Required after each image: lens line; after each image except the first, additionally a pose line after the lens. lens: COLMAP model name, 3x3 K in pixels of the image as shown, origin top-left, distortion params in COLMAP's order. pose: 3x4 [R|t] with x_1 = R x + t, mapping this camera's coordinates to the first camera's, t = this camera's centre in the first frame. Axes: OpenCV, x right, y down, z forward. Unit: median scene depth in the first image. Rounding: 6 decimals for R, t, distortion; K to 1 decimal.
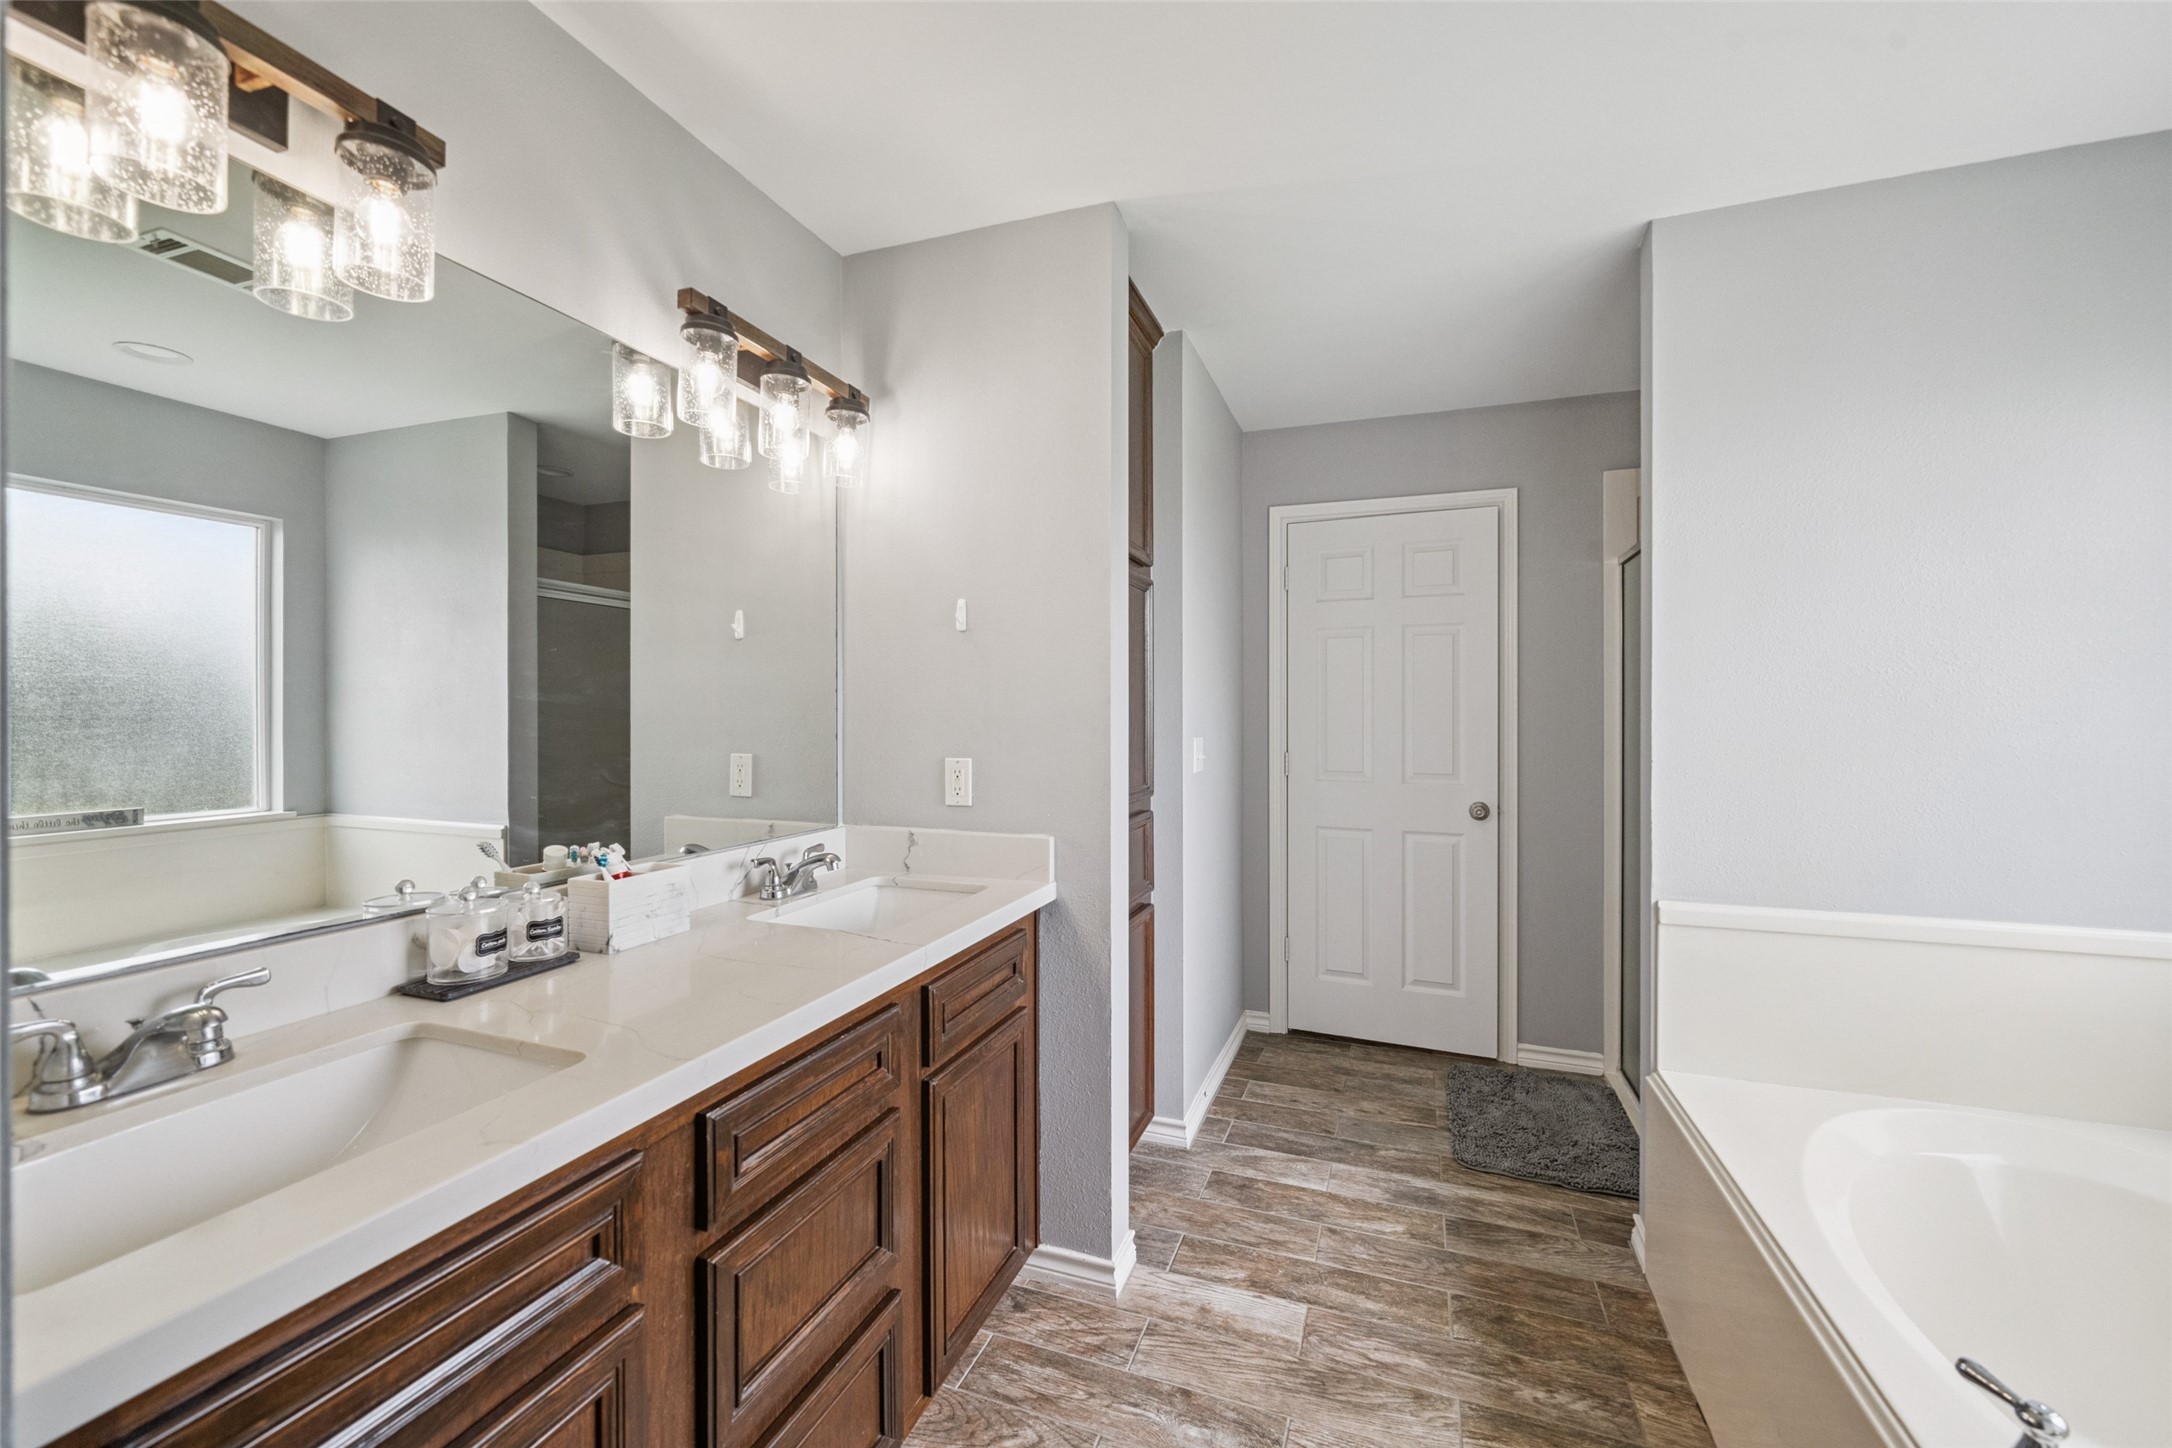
lens RADIAL K [[880.6, 0, 1081.1], [0, 880.6, 718.7], [0, 0, 1]] dist [0.001570, -0.000328]
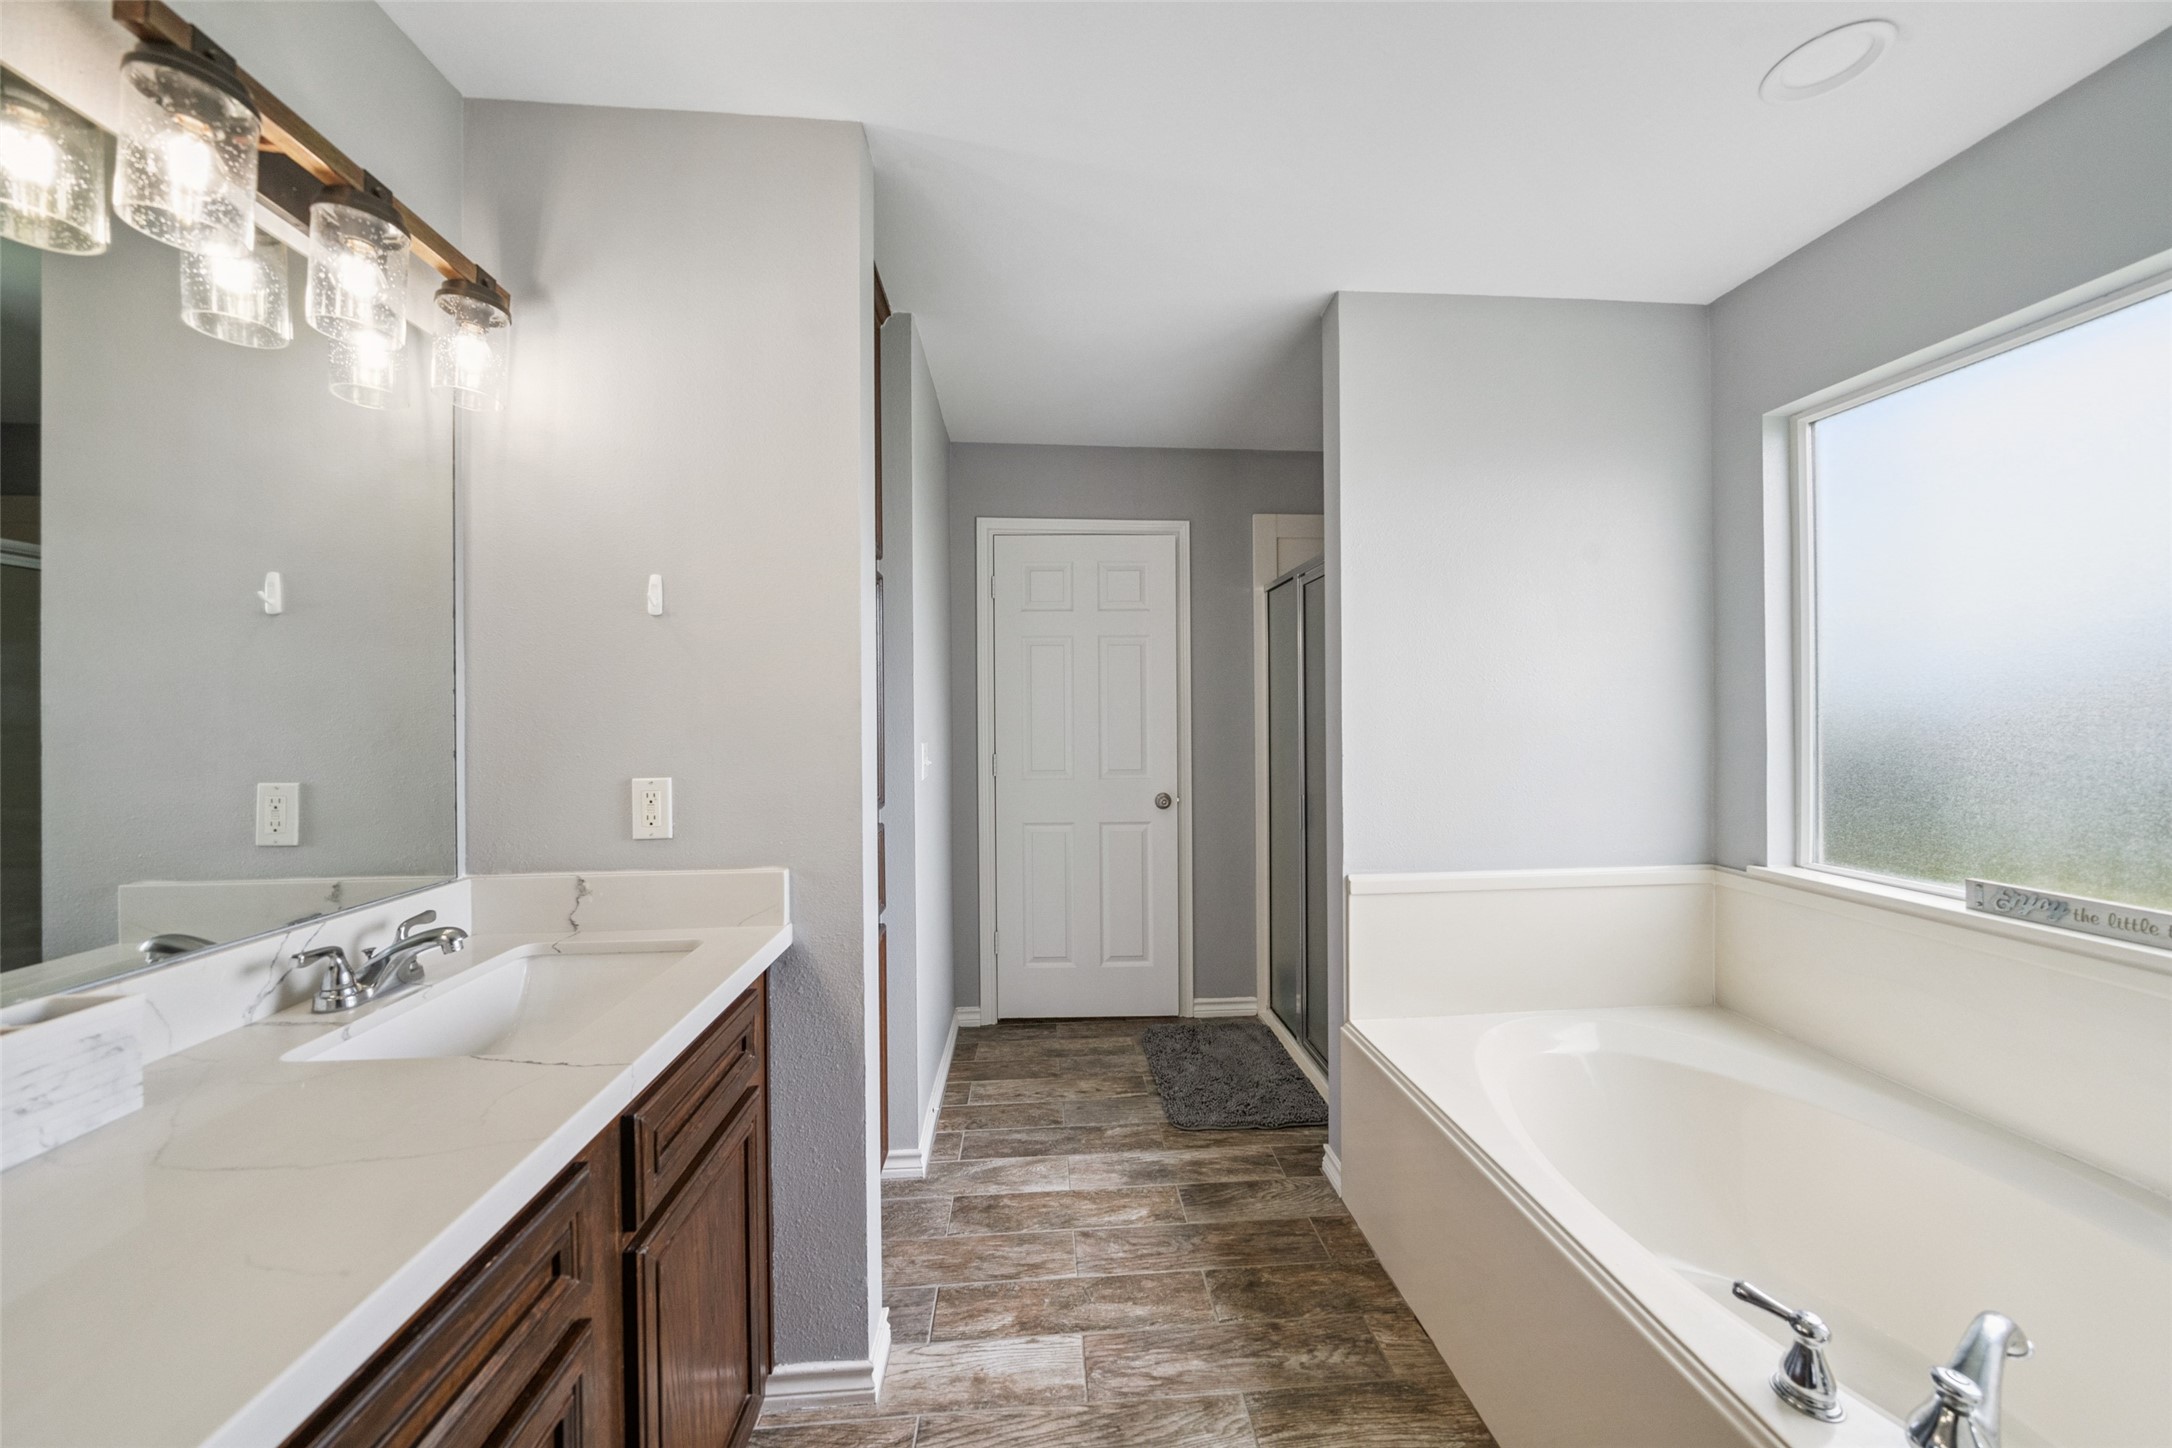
lens RADIAL K [[756.8, 0, 1092.5], [0, 756.8, 714.3], [0, 0, 1]] dist [-0.005348, 0.000453]
pose [[0.903366, -0.007304, 0.428807, -0.076467], [0.011229, 0.999915, -0.006624, -0.002800], [-0.428723, 0.010799, 0.903372, 0.236057]]
